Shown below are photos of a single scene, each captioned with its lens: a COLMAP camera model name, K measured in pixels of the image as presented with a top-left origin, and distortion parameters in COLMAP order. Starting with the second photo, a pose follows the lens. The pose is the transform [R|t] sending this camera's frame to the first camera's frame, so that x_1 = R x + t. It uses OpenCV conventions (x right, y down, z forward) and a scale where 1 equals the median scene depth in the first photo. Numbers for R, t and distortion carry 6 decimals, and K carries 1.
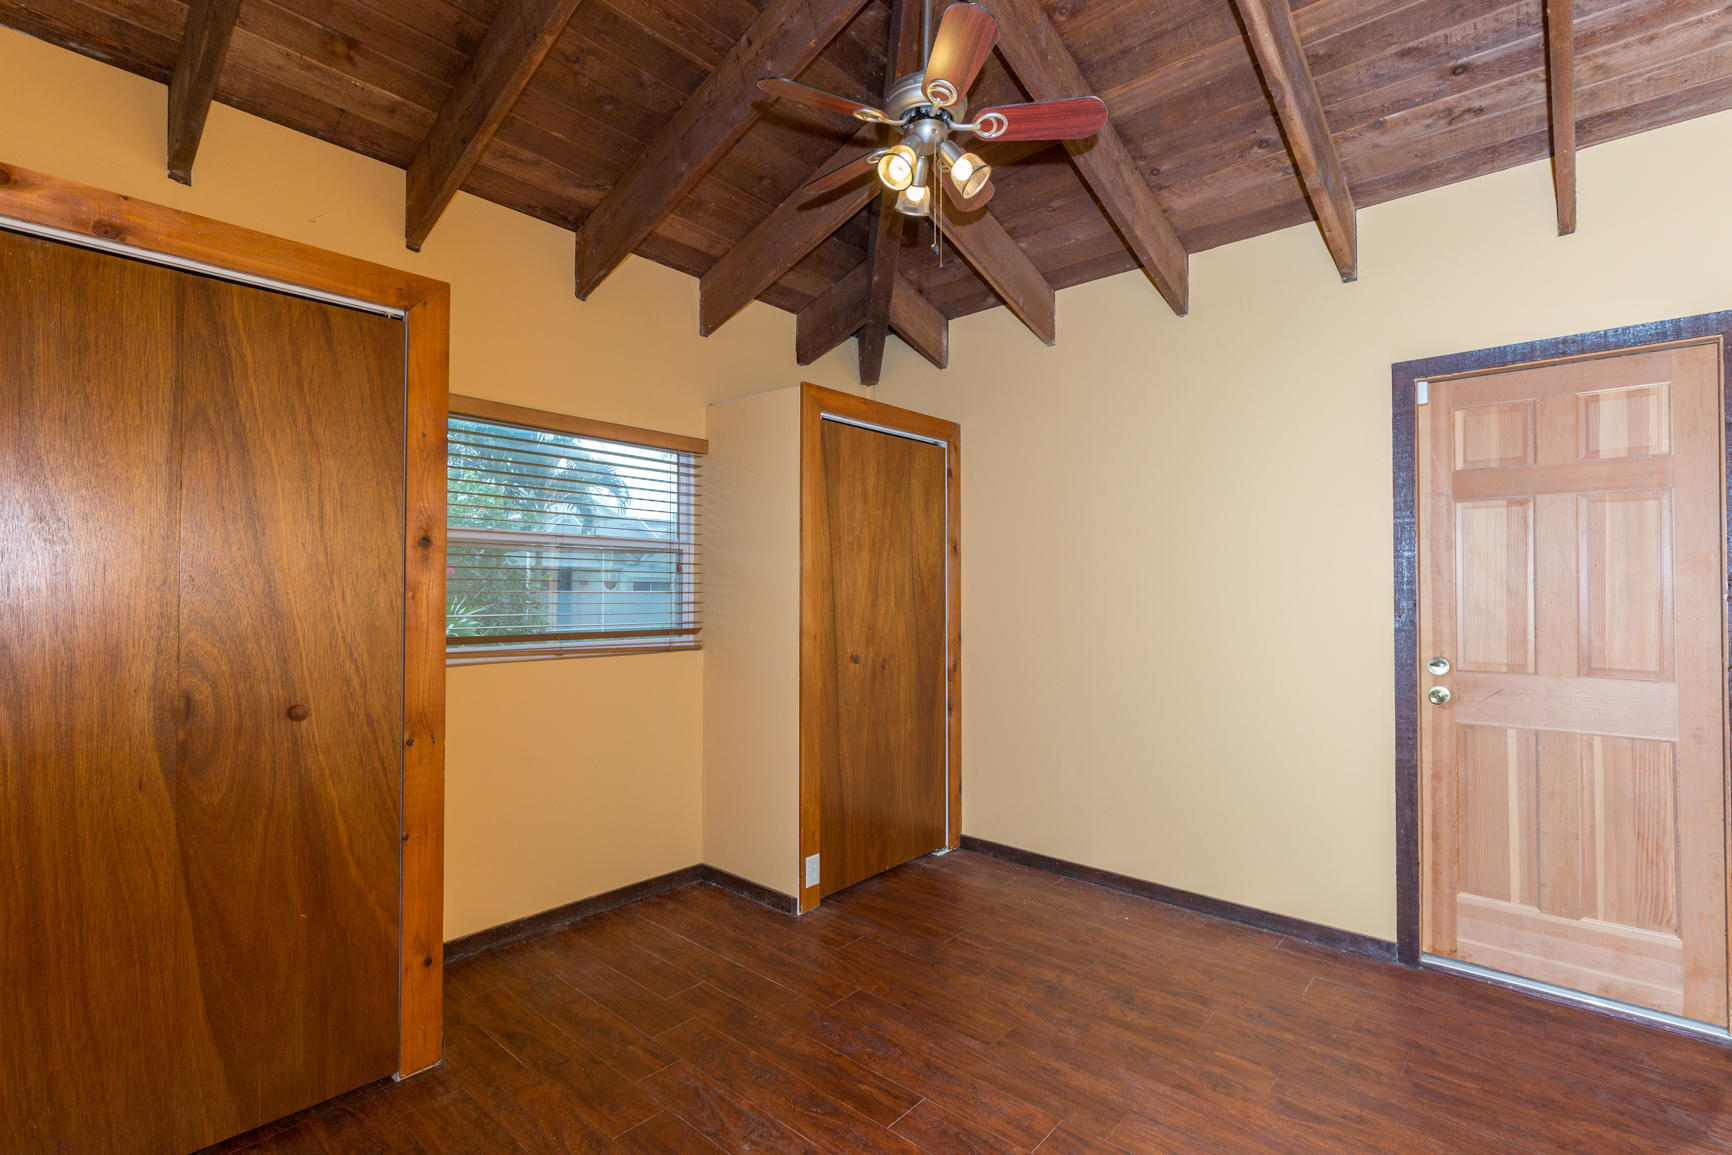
lens RADIAL K [[794.6, 0, 869.2], [0, 794.6, 579.4], [0, 0, 1]] dist [-0.001169, -0.000298]
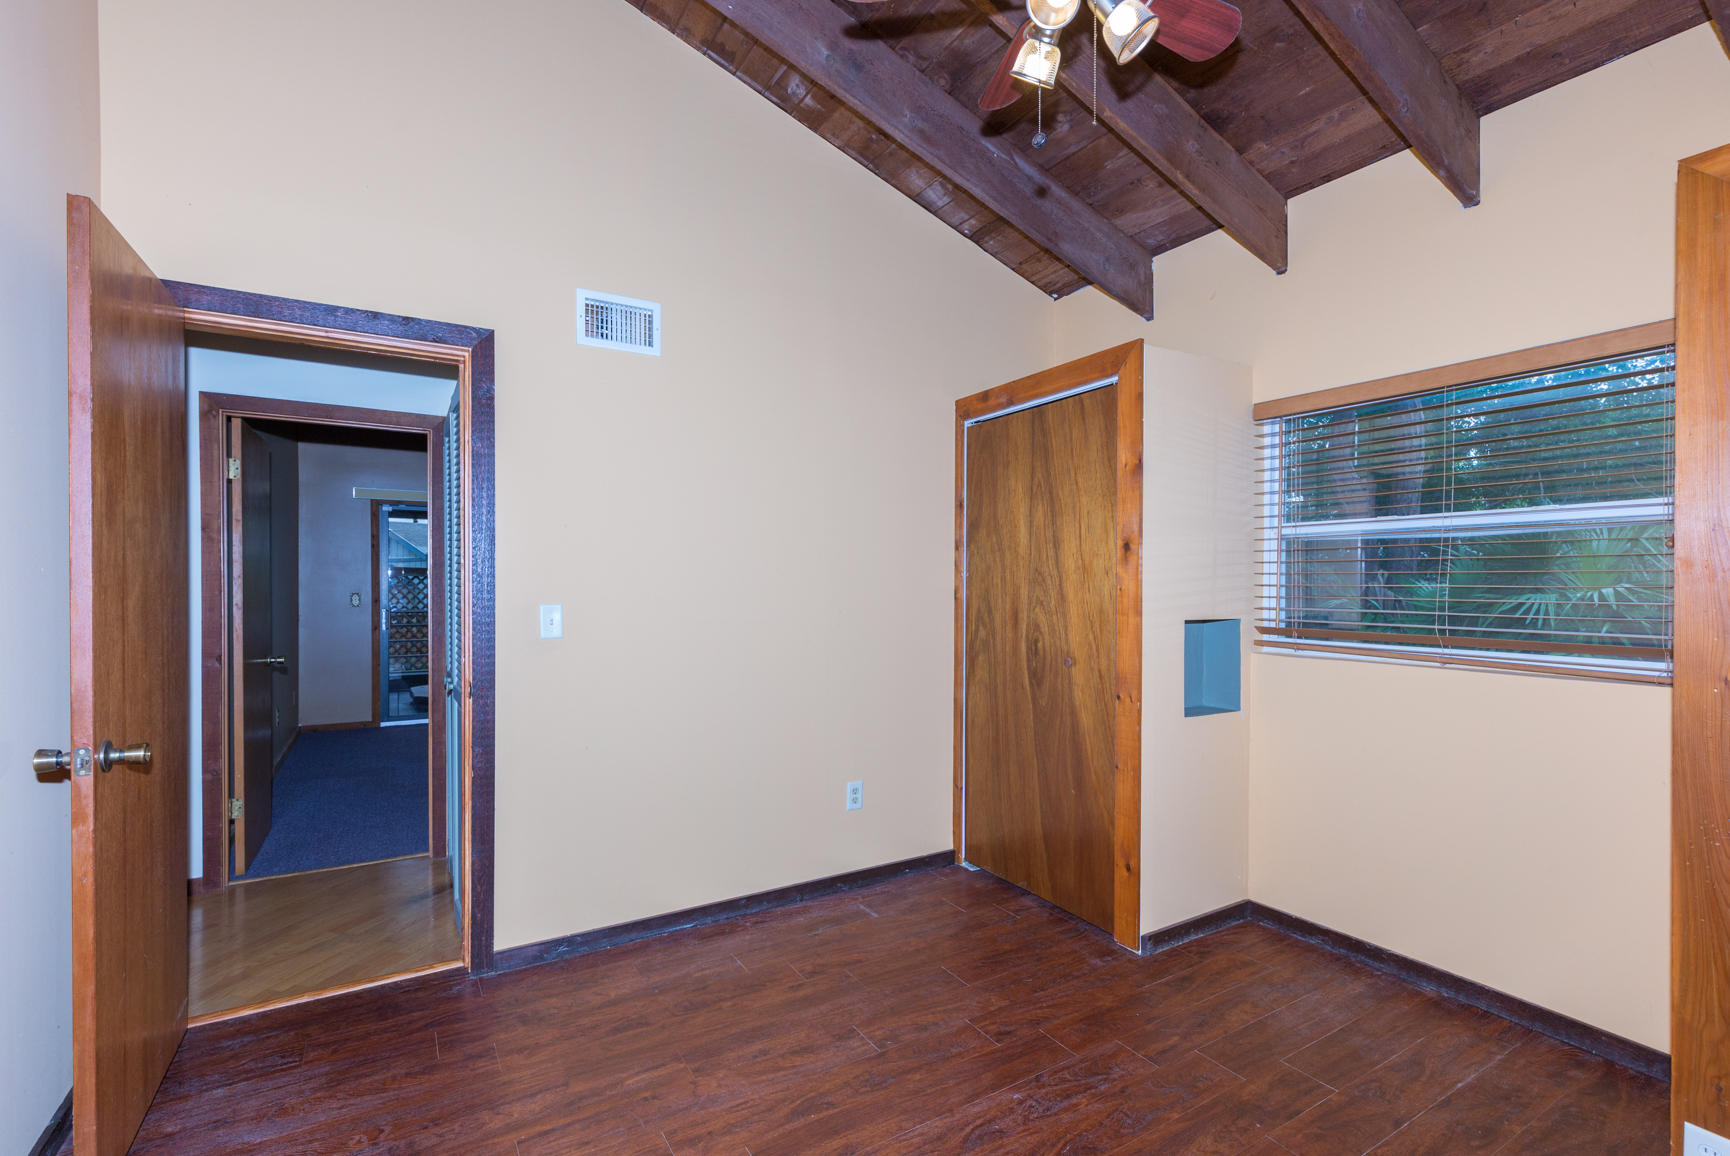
lens RADIAL K [[793.7, 0, 868.0], [0, 793.7, 585.3], [0, 0, 1]] dist [-0.001169, -0.000298]
pose [[-0.306262, 0.003103, -0.951942, 0.720388], [0.014643, 0.999892, -0.001452, 0.010526], [0.951835, -0.014384, -0.306274, 0.878704]]
